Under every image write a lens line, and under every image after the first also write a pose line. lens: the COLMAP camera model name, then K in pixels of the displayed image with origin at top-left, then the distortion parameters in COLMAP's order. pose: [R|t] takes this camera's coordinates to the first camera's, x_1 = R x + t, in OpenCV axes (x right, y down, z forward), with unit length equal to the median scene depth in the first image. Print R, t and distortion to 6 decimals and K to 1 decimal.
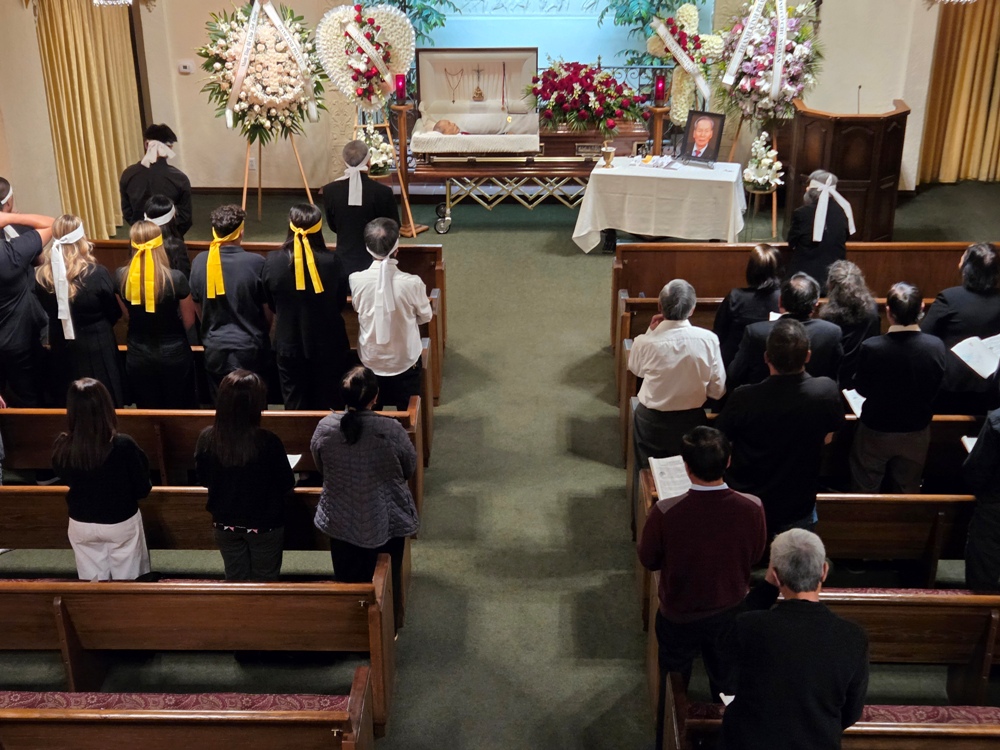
lens RADIAL K [[1424.8, 0, 483.4], [0, 1424.8, 383.2], [0, 0, 1]] dist [0.101860, 0.000000]
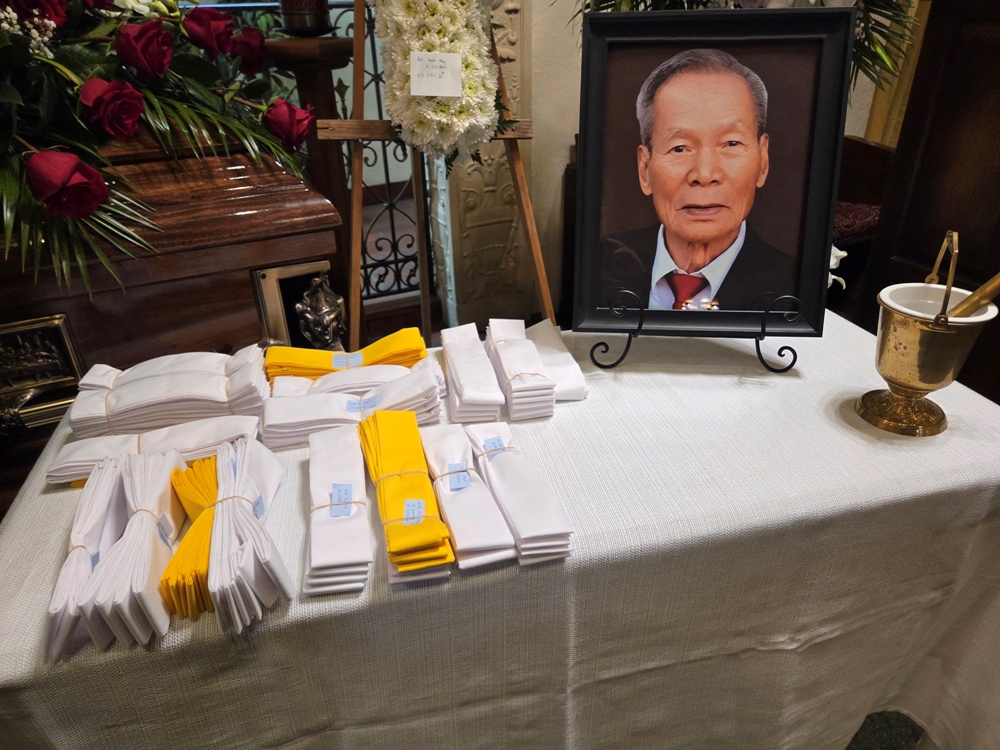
lens RADIAL K [[670.0, 0, 498.0], [0, 670.0, 399.1], [0, 0, 1]] dist [0.058800, -0.046771]
pose [[0.887358, -0.245468, 0.390309, 0.097036], [0.205498, 0.968331, 0.141796, -0.162106], [-0.412755, -0.045616, 0.909699, 0.928190]]
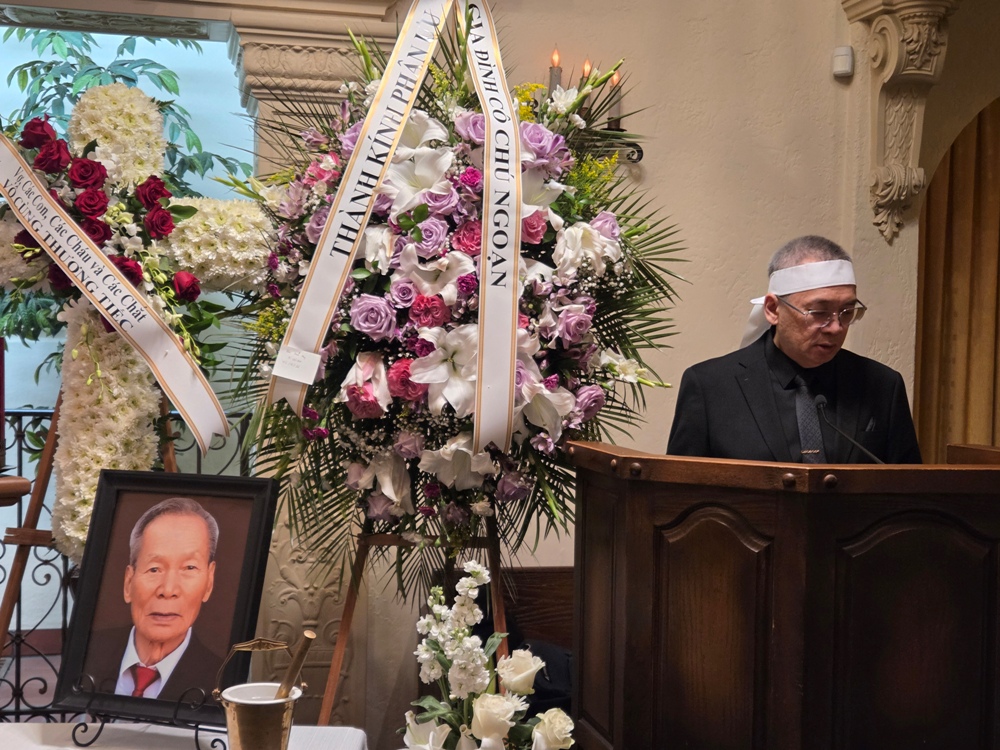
lens RADIAL K [[1377.4, 0, 498.1], [0, 1377.4, 387.2], [0, 0, 1]] dist [0.069424, 0.000000]
pose [[0.965476, 0.015286, 0.260043, 0.144731], [0.086124, 0.923405, -0.374039, -0.121636], [-0.245842, 0.383522, 0.890209, 0.796466]]
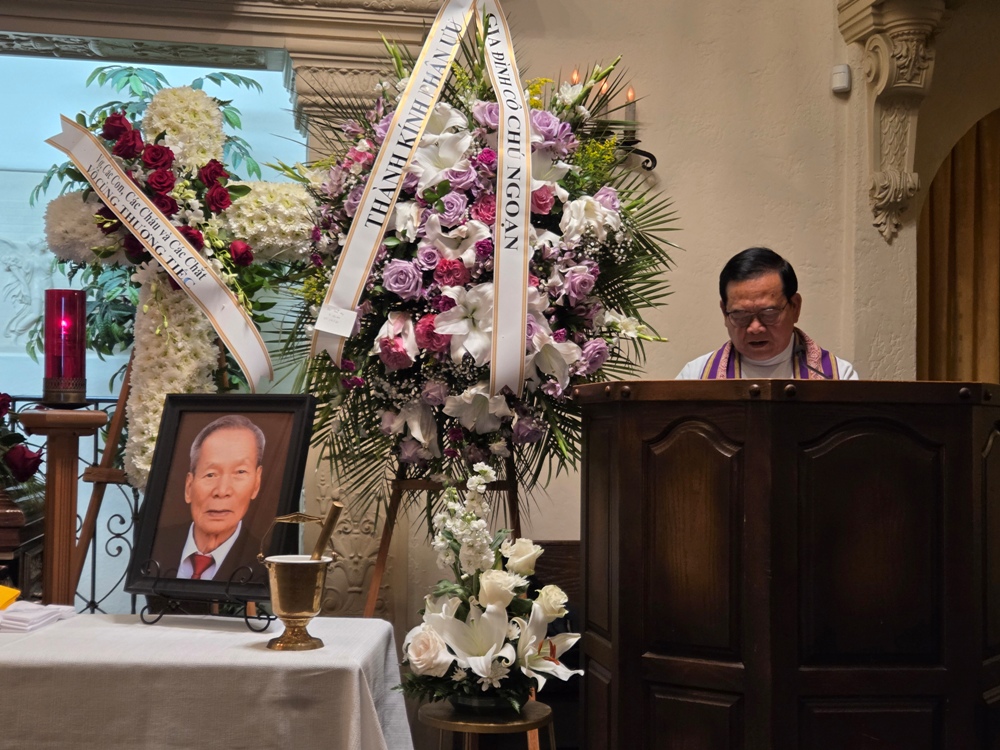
lens RADIAL K [[1377.4, 0, 493.9], [0, 1377.4, 378.0], [0, 0, 1]] dist [0.069424, 0.000000]
pose [[0.977418, 0.023384, 0.210015, 0.146479], [0.072950, 0.895415, -0.439215, -0.086866], [-0.198322, 0.444618, 0.873489, 0.777230]]
